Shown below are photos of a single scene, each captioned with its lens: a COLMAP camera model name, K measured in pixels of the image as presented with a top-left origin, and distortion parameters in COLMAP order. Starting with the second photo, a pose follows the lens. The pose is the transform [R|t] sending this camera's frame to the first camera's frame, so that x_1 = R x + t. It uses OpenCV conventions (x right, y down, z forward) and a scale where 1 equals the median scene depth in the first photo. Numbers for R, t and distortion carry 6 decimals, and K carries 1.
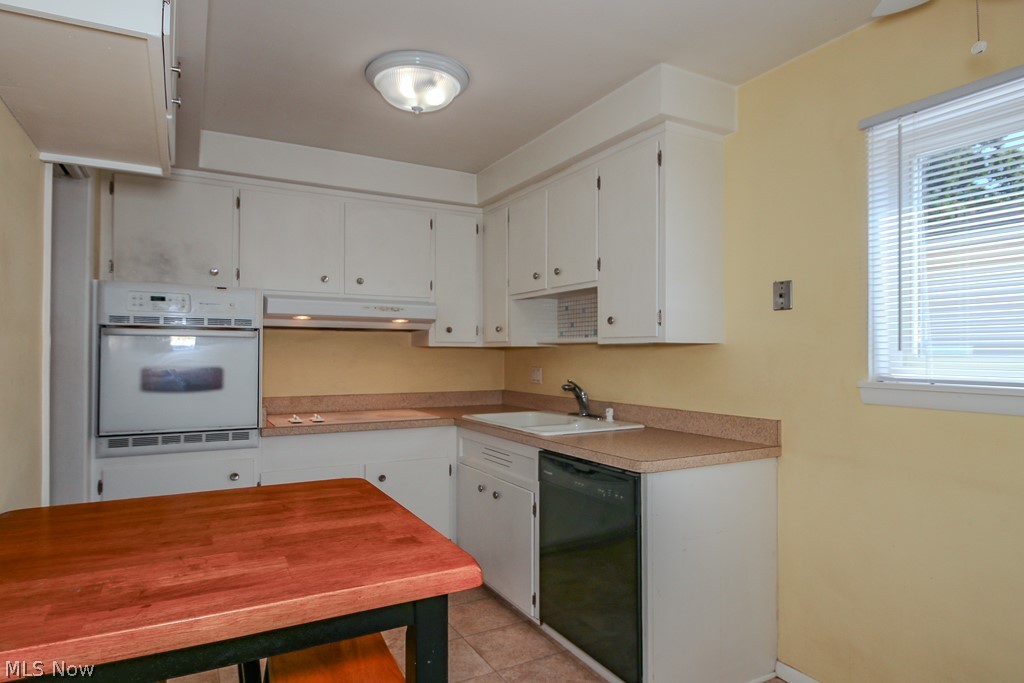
lens RADIAL K [[546.4, 0, 513.4], [0, 546.4, 343.7], [0, 0, 1]] dist [-0.005053, -0.002310]
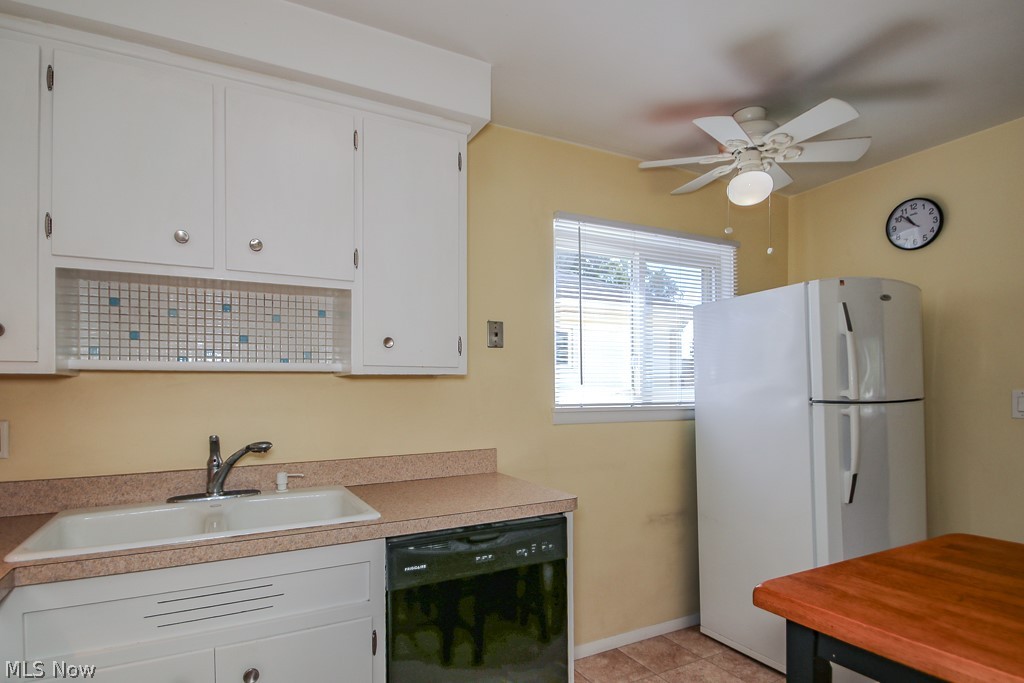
lens RADIAL K [[578.8, 0, 552.2], [0, 578.8, 375.9], [0, 0, 1]] dist [-0.003672, -0.001629]
pose [[0.006873, 0.021233, 0.999751, -0.660135], [-0.010586, 0.999720, -0.021159, 0.018447], [-0.999920, -0.010438, 0.007096, 0.863468]]
